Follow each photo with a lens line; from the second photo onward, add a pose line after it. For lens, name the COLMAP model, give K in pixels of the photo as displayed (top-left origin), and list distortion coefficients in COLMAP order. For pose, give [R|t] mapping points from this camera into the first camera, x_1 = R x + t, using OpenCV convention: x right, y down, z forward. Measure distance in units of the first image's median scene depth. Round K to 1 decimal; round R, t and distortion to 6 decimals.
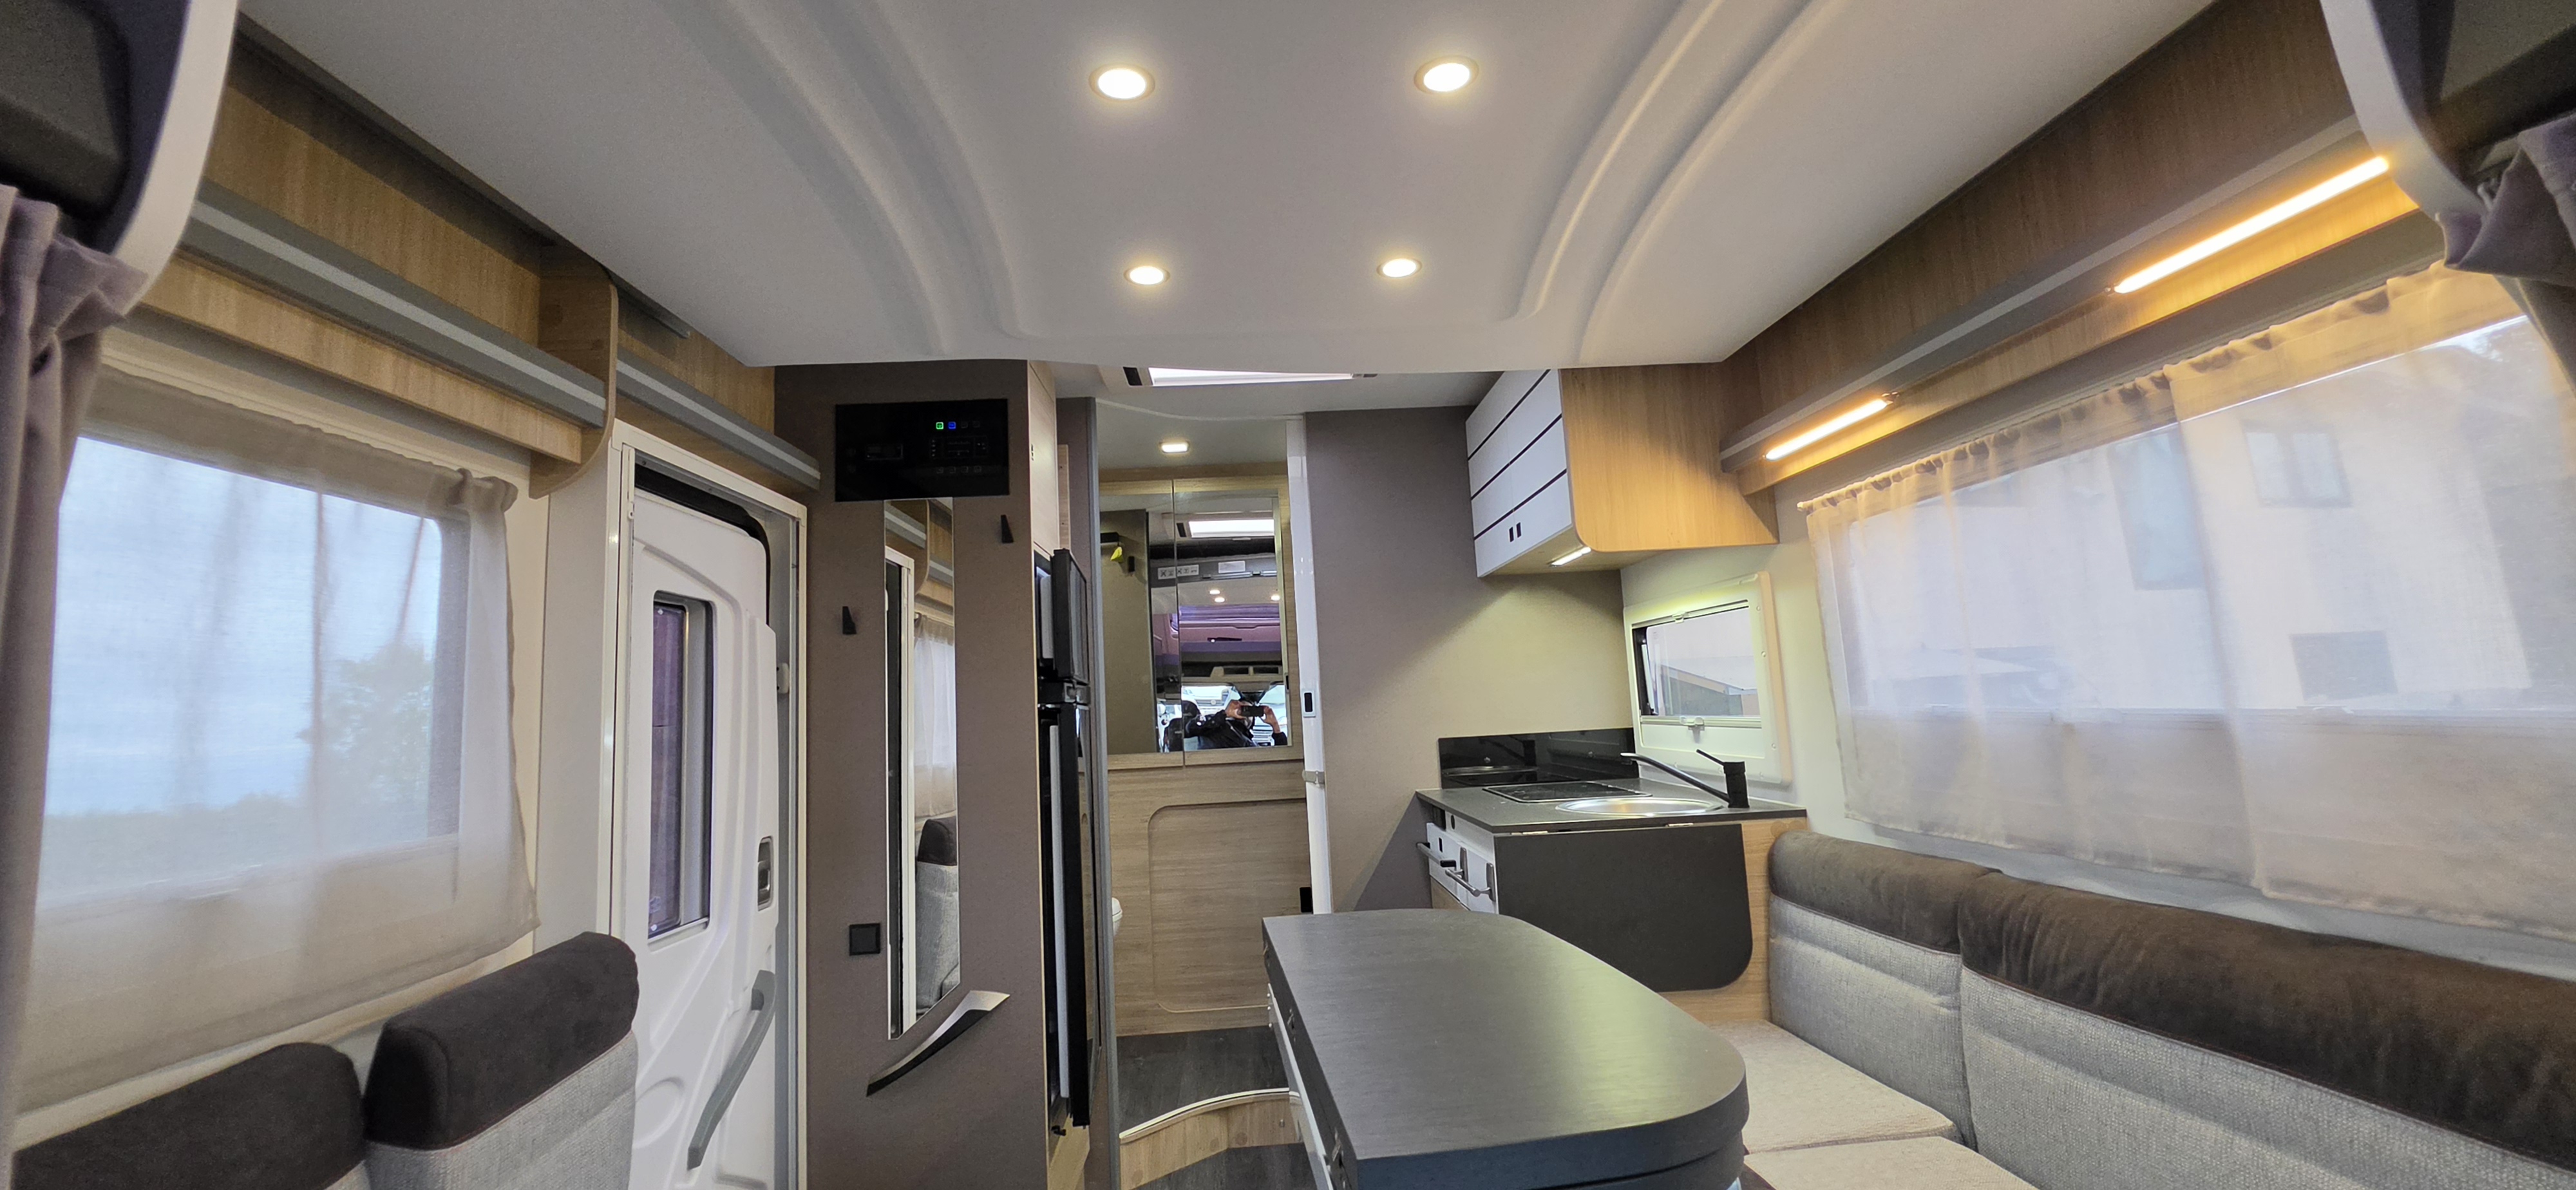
lens RADIAL K [[1035.0, 0, 1285.4], [0, 1035.0, 592.8], [0, 0, 1]] dist [-0.000803, 0.001105]
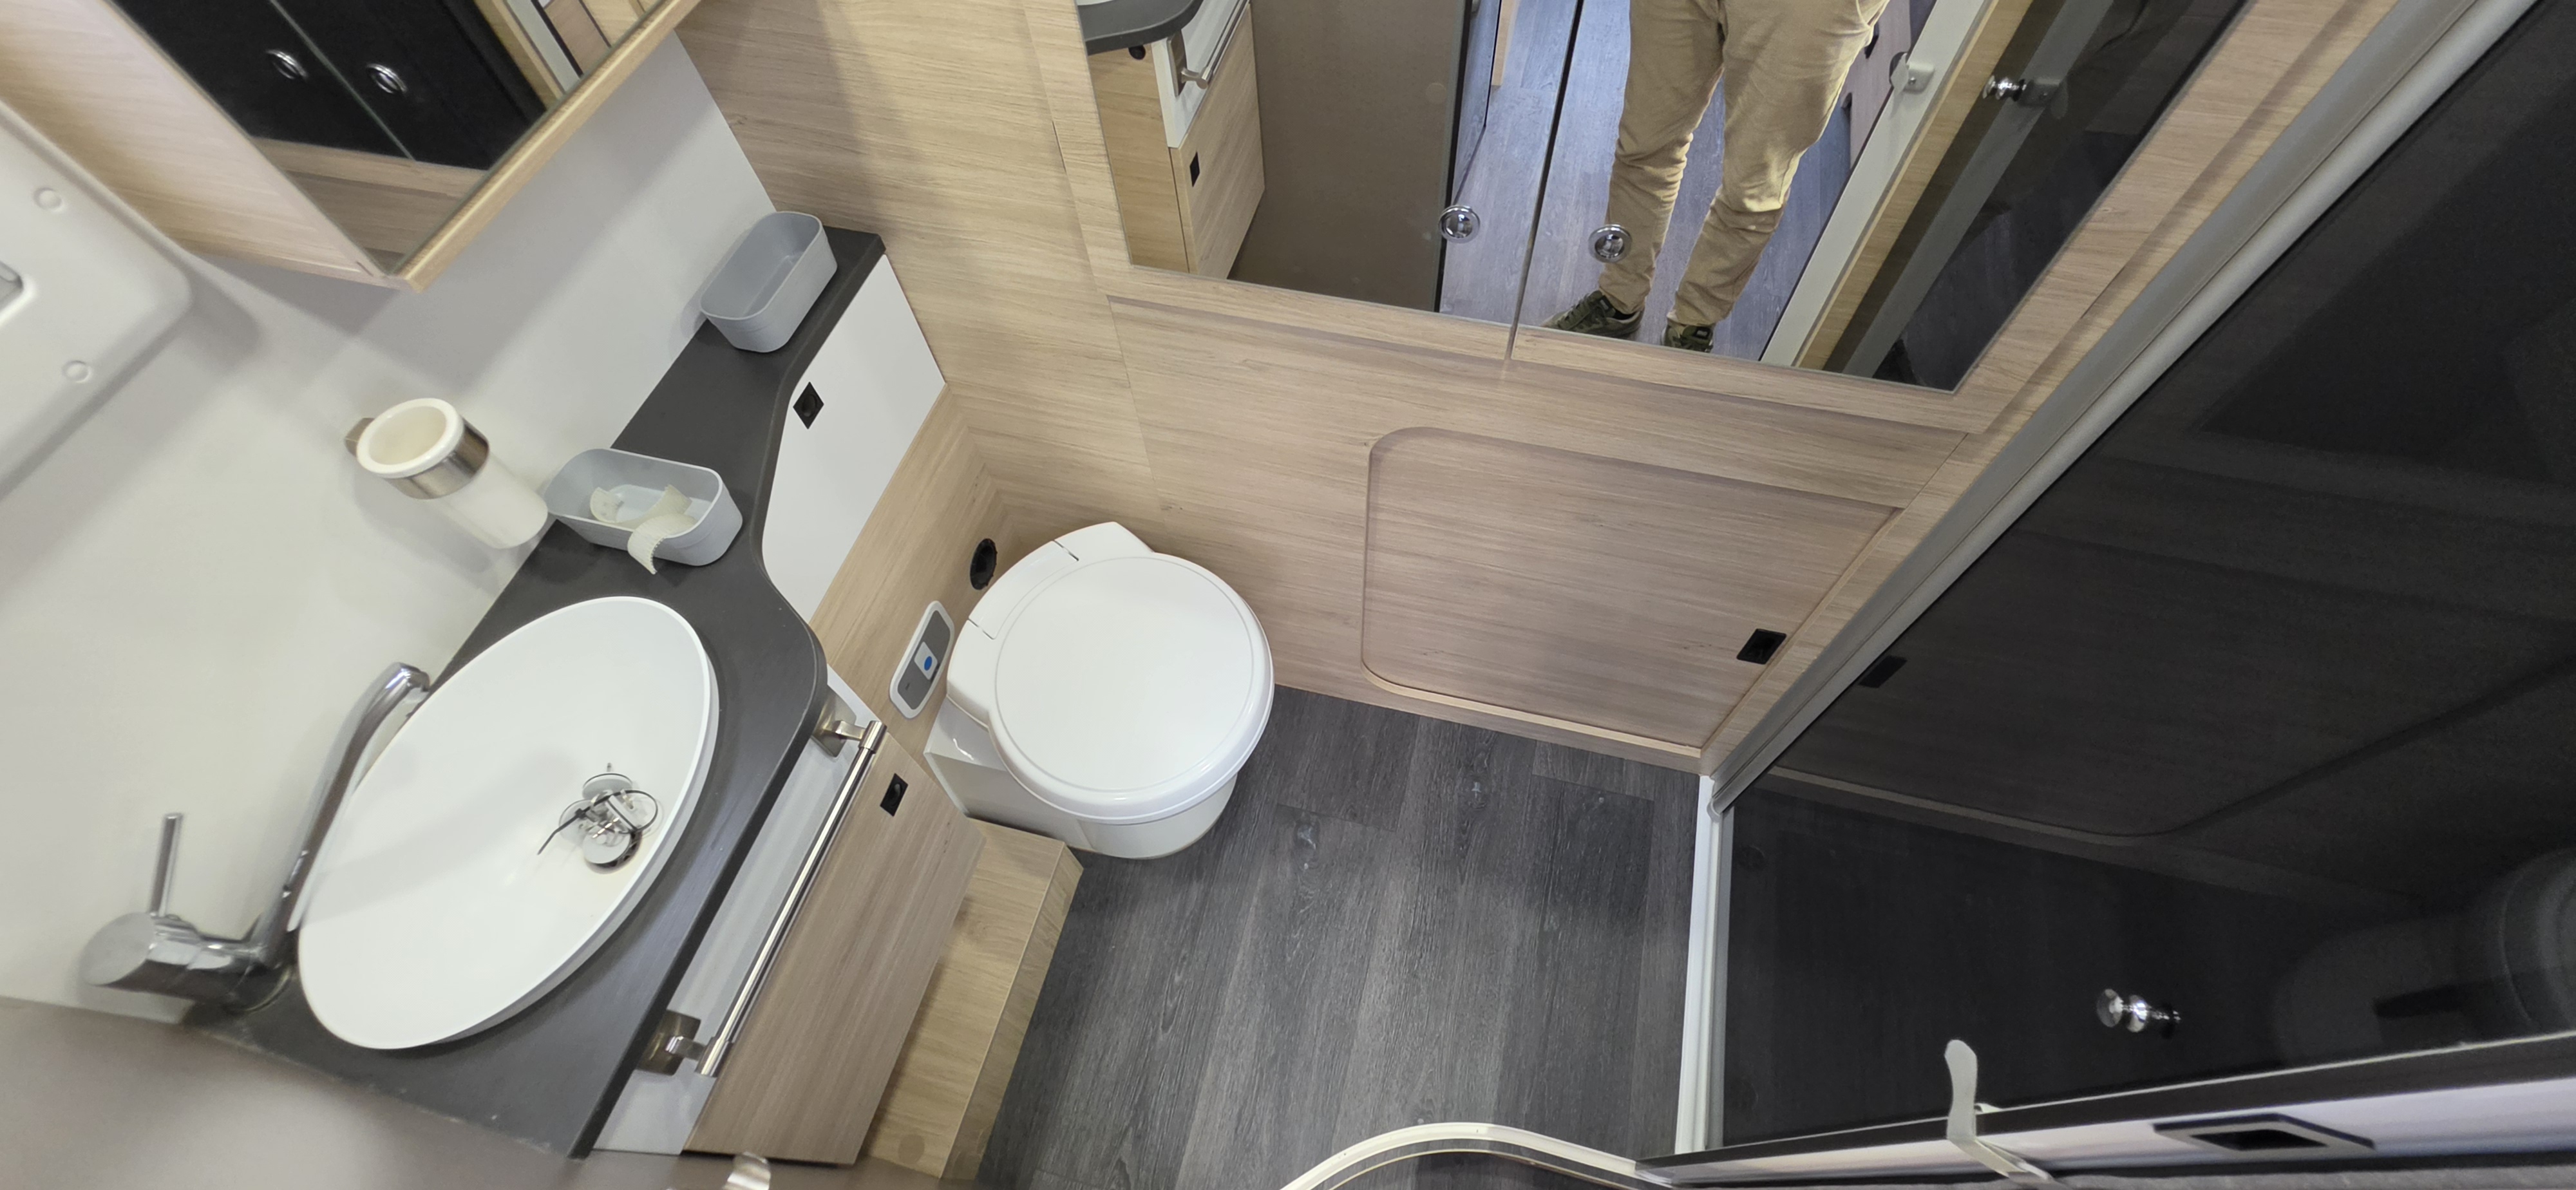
lens RADIAL K [[1035.0, 0, 1285.4], [0, 1035.0, 592.8], [0, 0, 1]] dist [-0.000803, 0.001105]
pose [[0.953485, 0.264194, -0.145149, -0.170953], [0.030549, 0.394348, 0.918453, -0.116434], [0.299889, -0.880165, 0.367934, 1.440836]]
